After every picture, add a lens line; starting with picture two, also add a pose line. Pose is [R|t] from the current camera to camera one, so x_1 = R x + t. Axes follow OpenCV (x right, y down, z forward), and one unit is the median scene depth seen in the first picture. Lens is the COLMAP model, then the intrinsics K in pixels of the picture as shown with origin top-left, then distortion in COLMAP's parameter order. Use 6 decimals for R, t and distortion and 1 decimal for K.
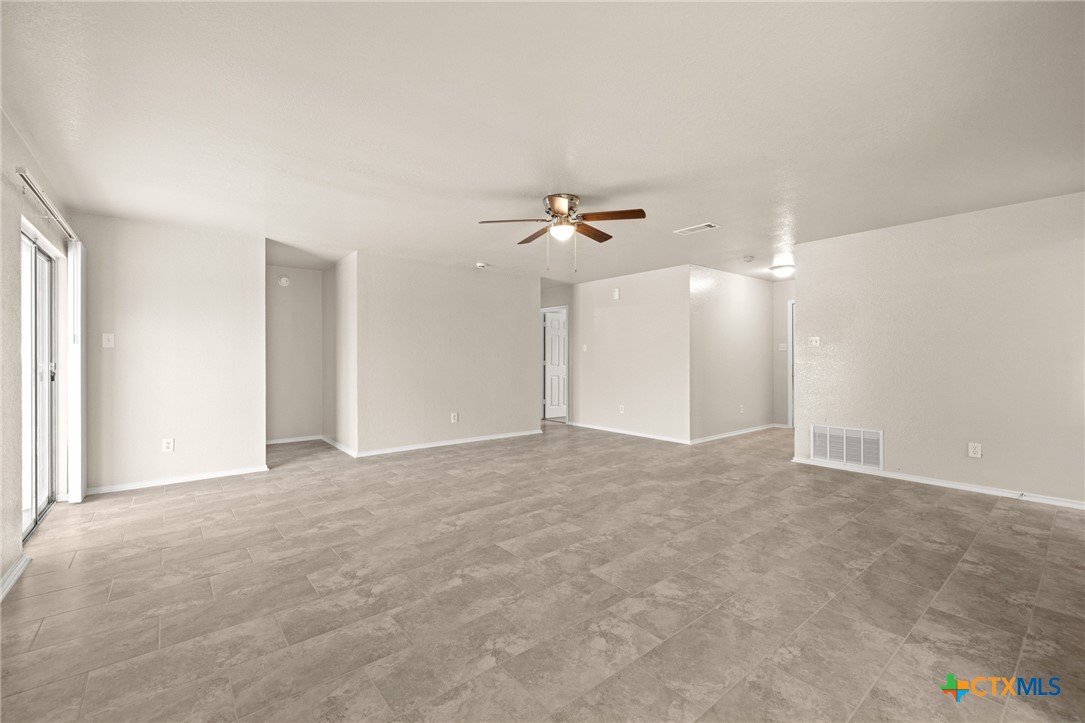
lens RADIAL K [[449.2, 0, 536.3], [0, 449.2, 358.3], [0, 0, 1]] dist [0.004049, 0.000626]
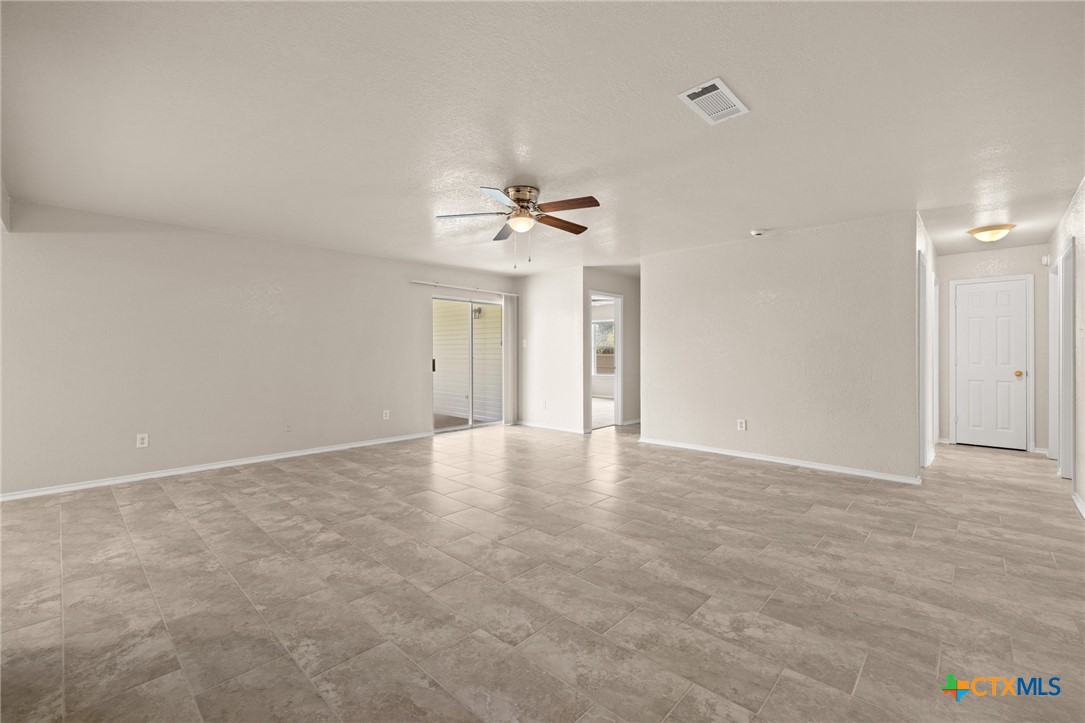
lens RADIAL K [[459.0, 0, 538.4], [0, 459.0, 357.5], [0, 0, 1]] dist [0.002226, -0.000160]
pose [[0.131365, 0.009462, -0.991289, 1.466376], [0.000504, 0.999954, 0.009612, 0.000073], [0.991334, -0.001763, 0.131354, 1.273079]]
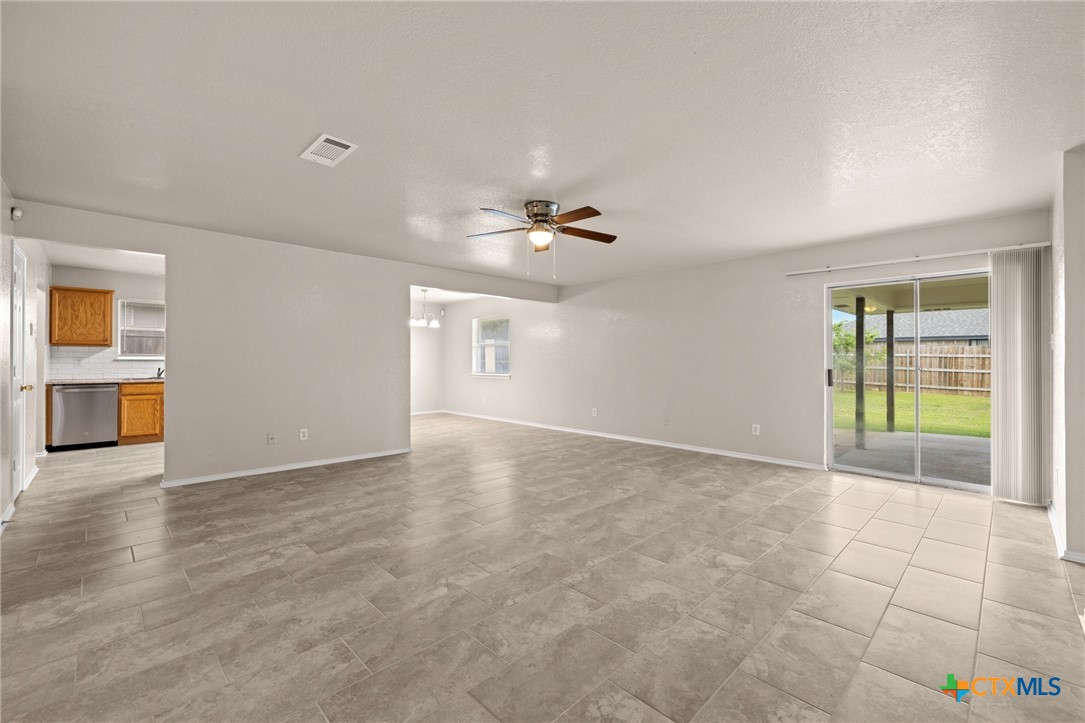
lens RADIAL K [[459.0, 0, 538.4], [0, 459.0, 357.5], [0, 0, 1]] dist [0.002226, -0.000160]
pose [[-0.995925, -0.002111, -0.090164, 0.221432], [-0.001793, 0.999992, -0.003602, -0.007592], [0.090171, -0.003426, -0.995920, 2.859934]]
